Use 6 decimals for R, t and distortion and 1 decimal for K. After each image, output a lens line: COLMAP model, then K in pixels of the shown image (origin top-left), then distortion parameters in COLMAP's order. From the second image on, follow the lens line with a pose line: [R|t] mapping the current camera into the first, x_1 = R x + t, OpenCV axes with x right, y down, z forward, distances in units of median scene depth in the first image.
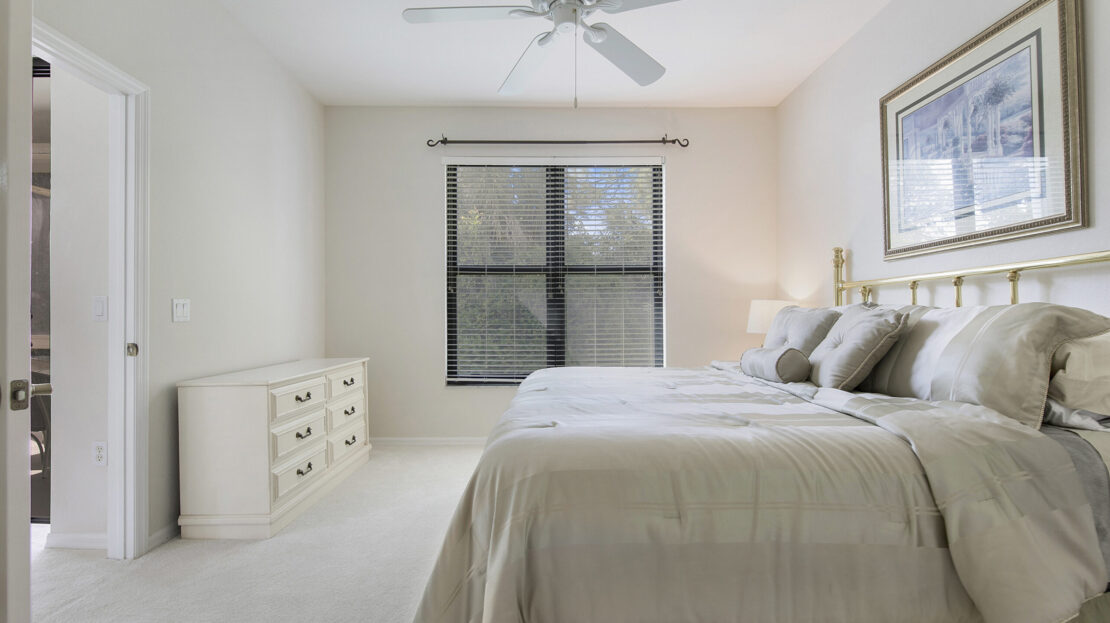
lens RADIAL K [[482.0, 0, 558.2], [0, 482.0, 313.9], [0, 0, 1]] dist [-0.001340, -0.013837]
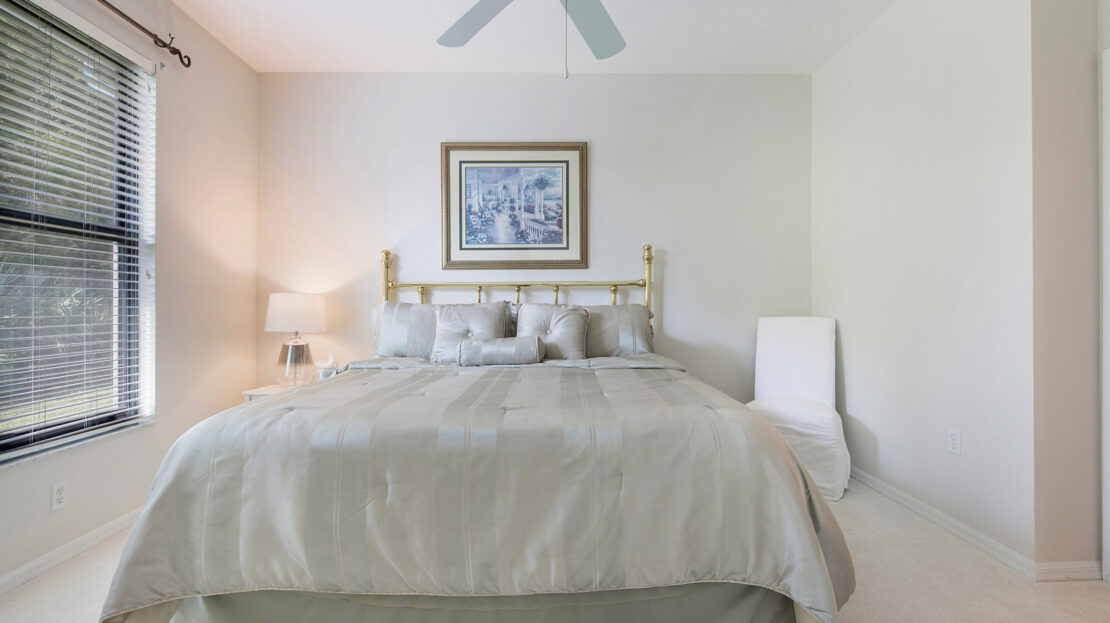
lens RADIAL K [[482.0, 0, 558.2], [0, 482.0, 313.9], [0, 0, 1]] dist [-0.001340, -0.013837]
pose [[0.015215, 0.005755, 0.999868, -0.775873], [-0.004678, 0.999973, -0.005684, 0.021311], [-0.999873, -0.004591, 0.015241, 0.841828]]
